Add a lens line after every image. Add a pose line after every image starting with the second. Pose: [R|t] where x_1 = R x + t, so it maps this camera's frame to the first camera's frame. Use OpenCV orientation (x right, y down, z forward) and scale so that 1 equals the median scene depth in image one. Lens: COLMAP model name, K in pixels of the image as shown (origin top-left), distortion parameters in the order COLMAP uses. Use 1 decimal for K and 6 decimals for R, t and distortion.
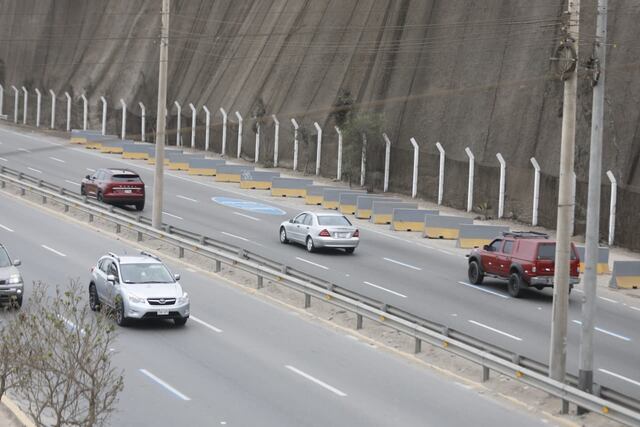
lens RADIAL K [[2126.4, 0, 320.0], [0, 2126.4, 213.5], [0, 0, 1]] dist [0.164668, 0.832236]
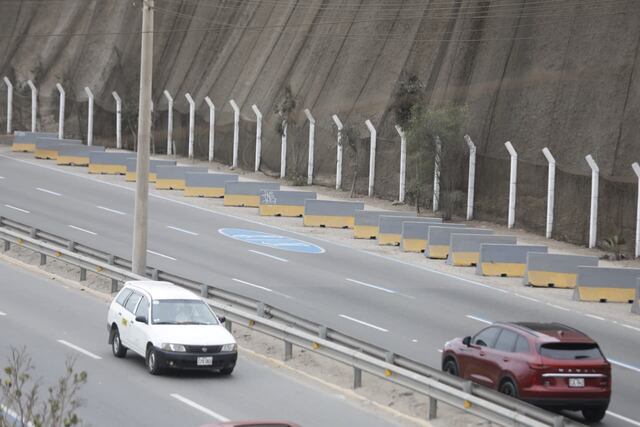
lens RADIAL K [[2126.4, 0, 320.0], [0, 2126.4, 213.5], [0, 0, 1]] dist [0.164668, 0.832236]
pose [[0.999824, -0.004666, -0.018196, -0.005111], [0.004402, 0.999885, -0.014509, -0.002380], [0.018262, 0.014427, 0.999729, 0.308740]]
